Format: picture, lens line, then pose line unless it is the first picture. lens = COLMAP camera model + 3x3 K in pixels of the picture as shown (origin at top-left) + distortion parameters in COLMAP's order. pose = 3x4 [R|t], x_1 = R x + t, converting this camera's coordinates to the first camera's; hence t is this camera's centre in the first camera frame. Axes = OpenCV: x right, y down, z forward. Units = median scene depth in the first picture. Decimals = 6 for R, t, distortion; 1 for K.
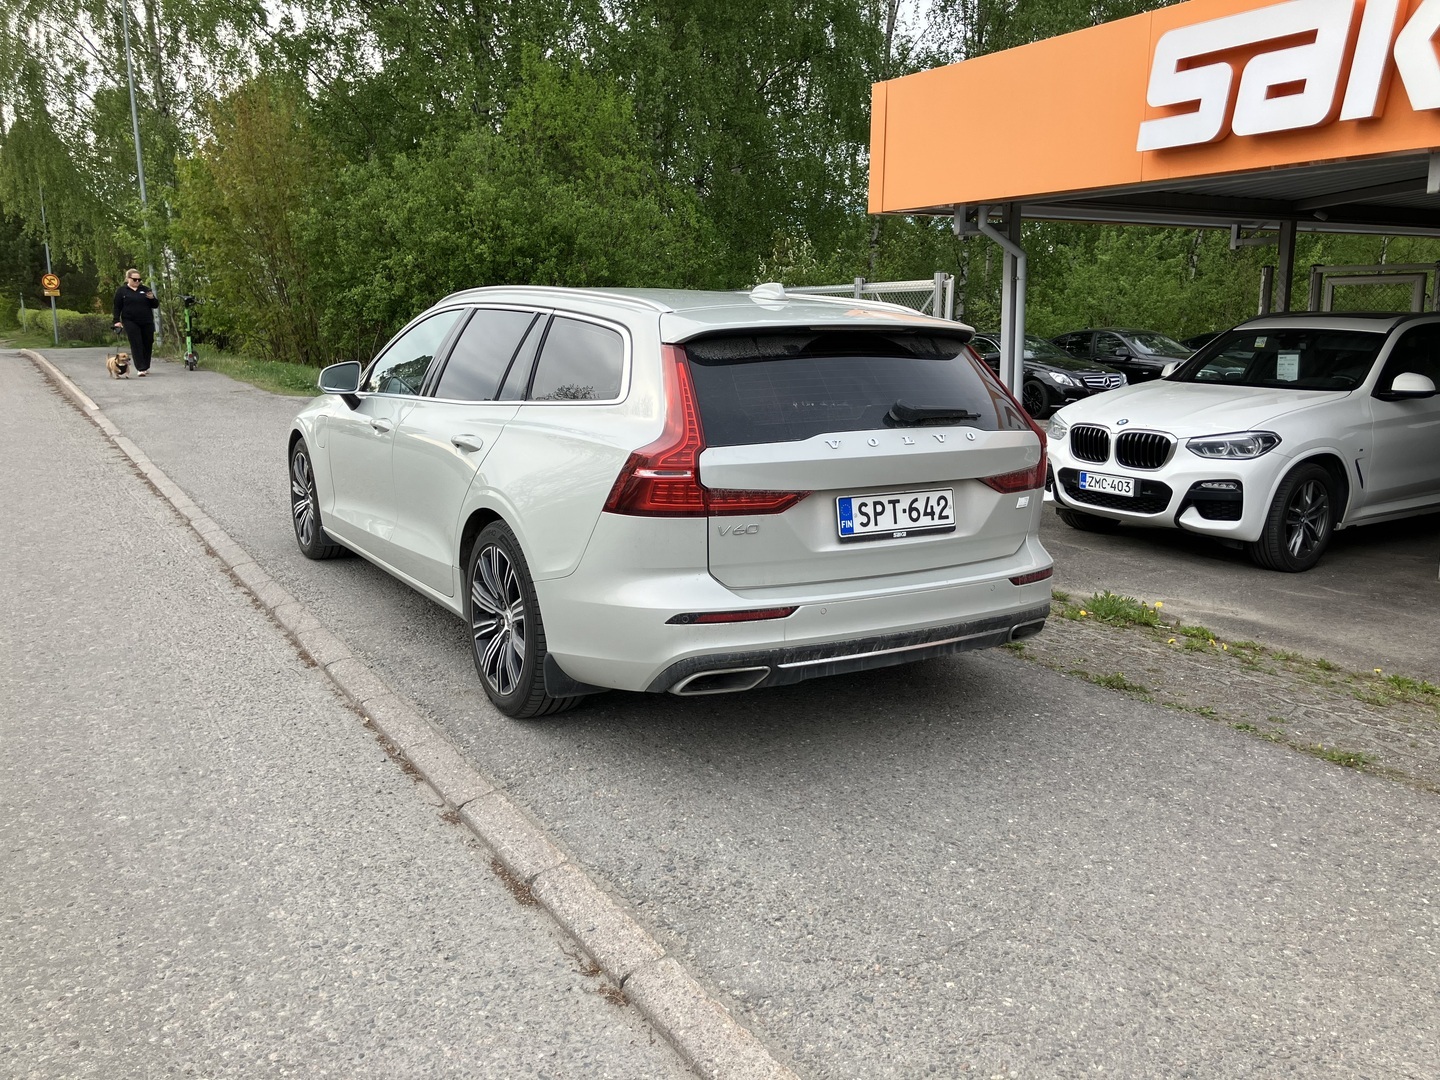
lens RADIAL K [[1196.2, 0, 729.9], [0, 1196.2, 545.2], [0, 0, 1]] dist [0.031329, -0.017209]
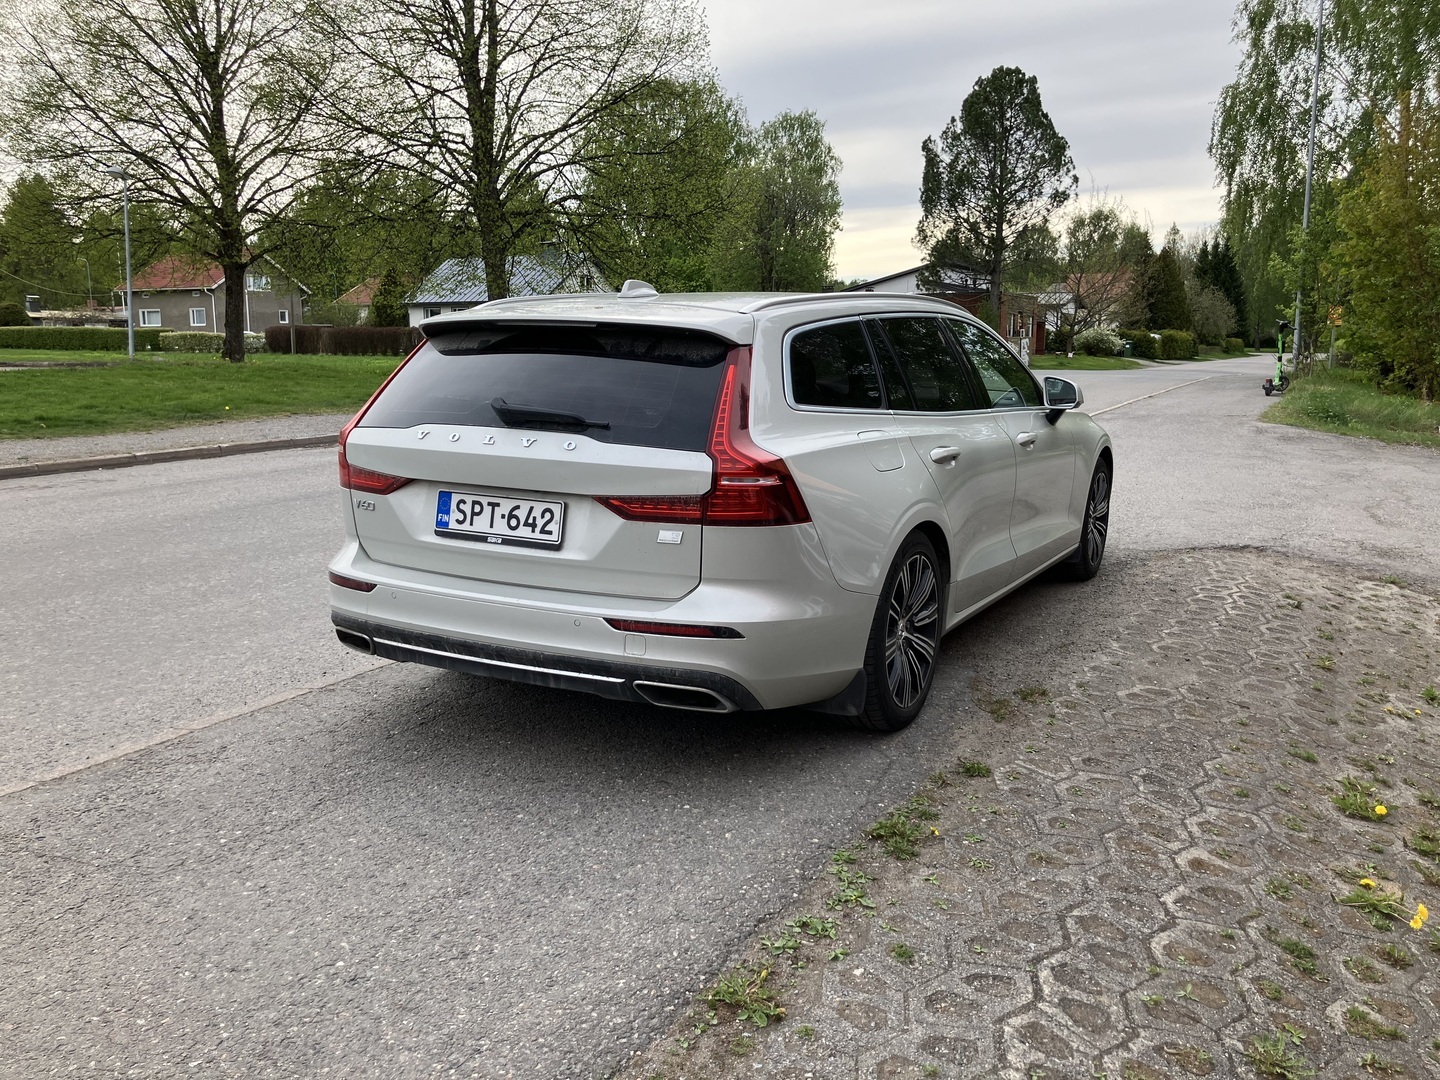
lens RADIAL K [[1196.2, 0, 732.0], [0, 1196.2, 537.5], [0, 0, 1]] dist [0.031329, -0.017209]
pose [[0.508684, 0.141453, -0.849253, 1.034316], [-0.167430, 0.983832, 0.063582, -0.101740], [0.844516, 0.109847, 0.524143, 0.660809]]
